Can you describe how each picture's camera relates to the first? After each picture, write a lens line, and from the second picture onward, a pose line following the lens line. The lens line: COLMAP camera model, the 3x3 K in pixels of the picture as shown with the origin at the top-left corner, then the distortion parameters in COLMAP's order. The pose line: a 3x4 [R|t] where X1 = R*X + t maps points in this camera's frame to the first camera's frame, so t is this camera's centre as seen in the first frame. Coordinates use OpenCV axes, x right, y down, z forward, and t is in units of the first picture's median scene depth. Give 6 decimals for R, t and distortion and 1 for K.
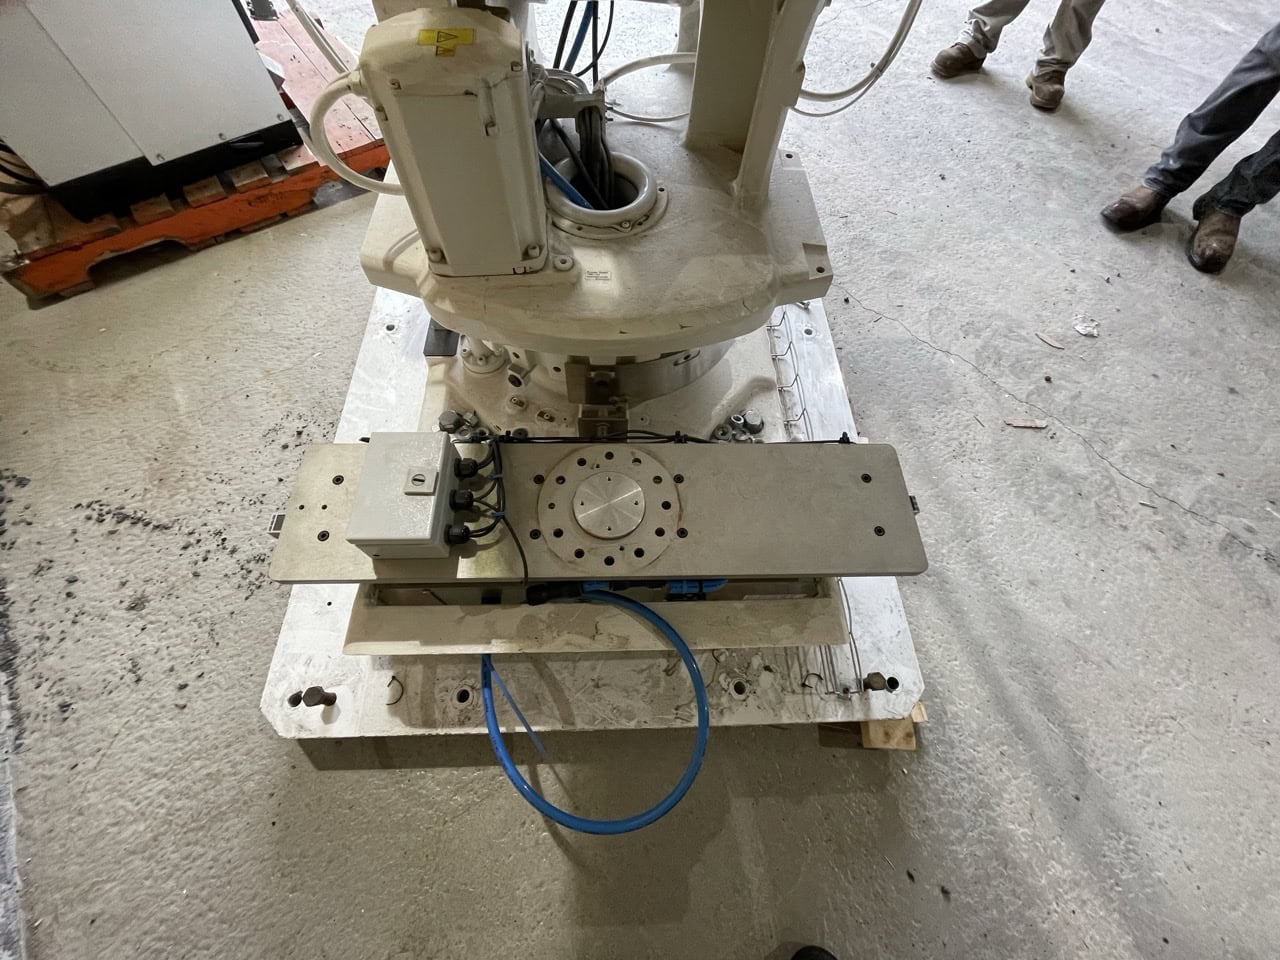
lens RADIAL K [[508.8, 0, 640.0], [0, 508.8, 480.0], [0, 0, 1]] dist [-0.001588, 0.000204]
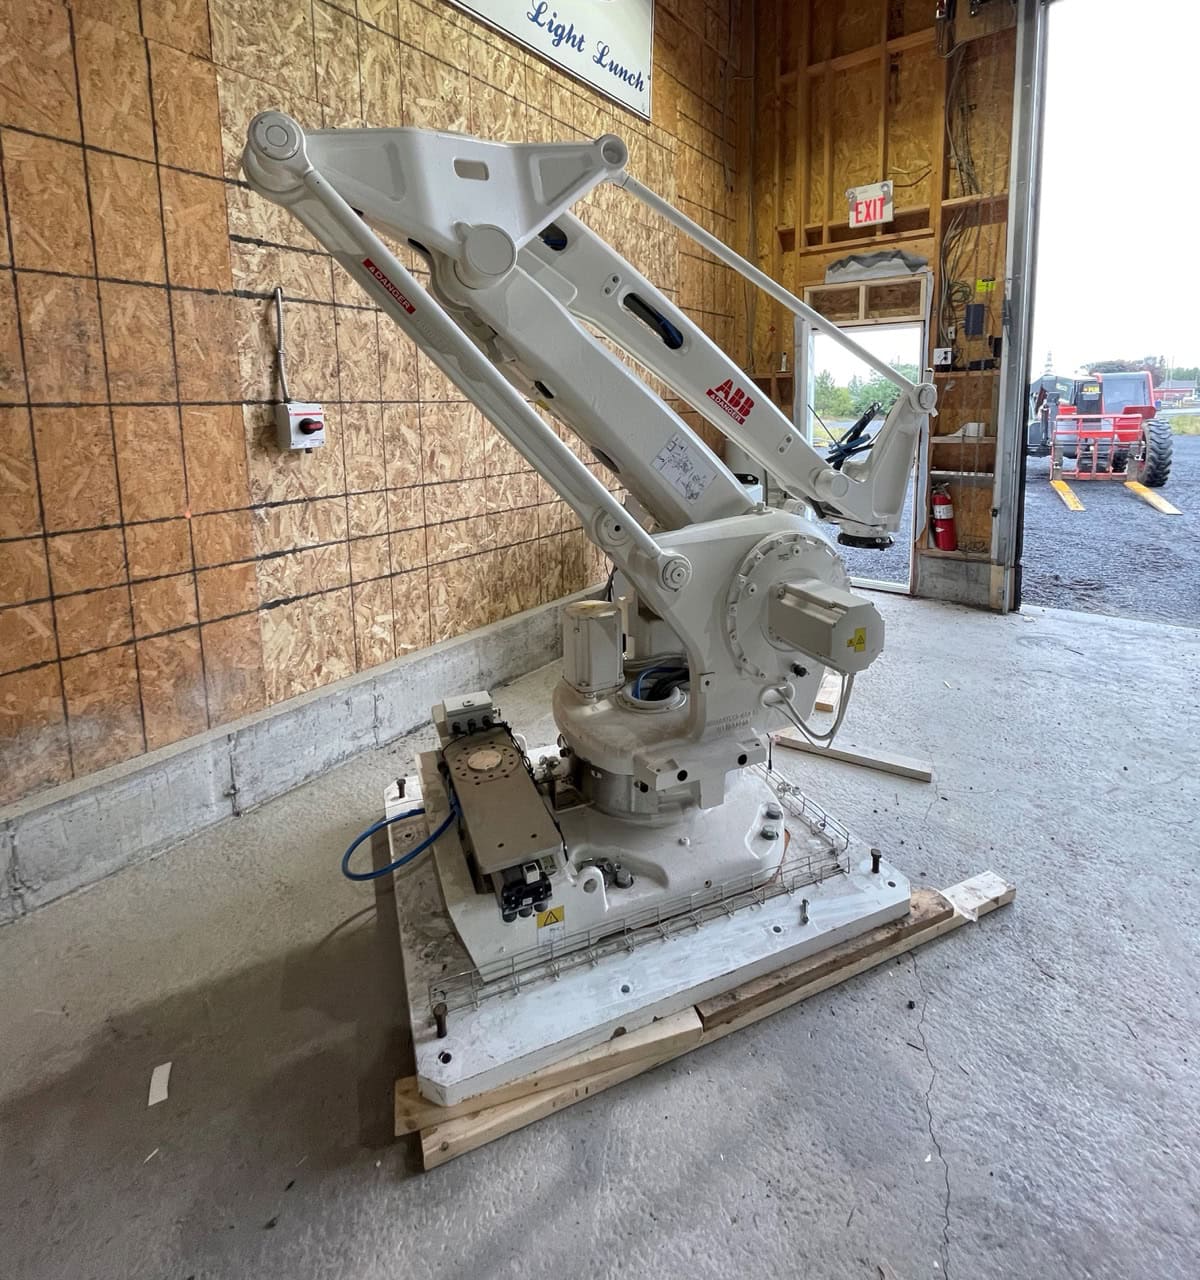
lens RADIAL K [[1185.3, 0, 600.0], [0, 1185.3, 640.0], [0, 0, 1]] dist [0.008590, 0.006331]
pose [[0.183586, 0.209101, -0.960507, 2.551967], [-0.848850, 0.526483, -0.047630, -0.210371], [0.495731, 0.824071, 0.274150, -0.247366]]
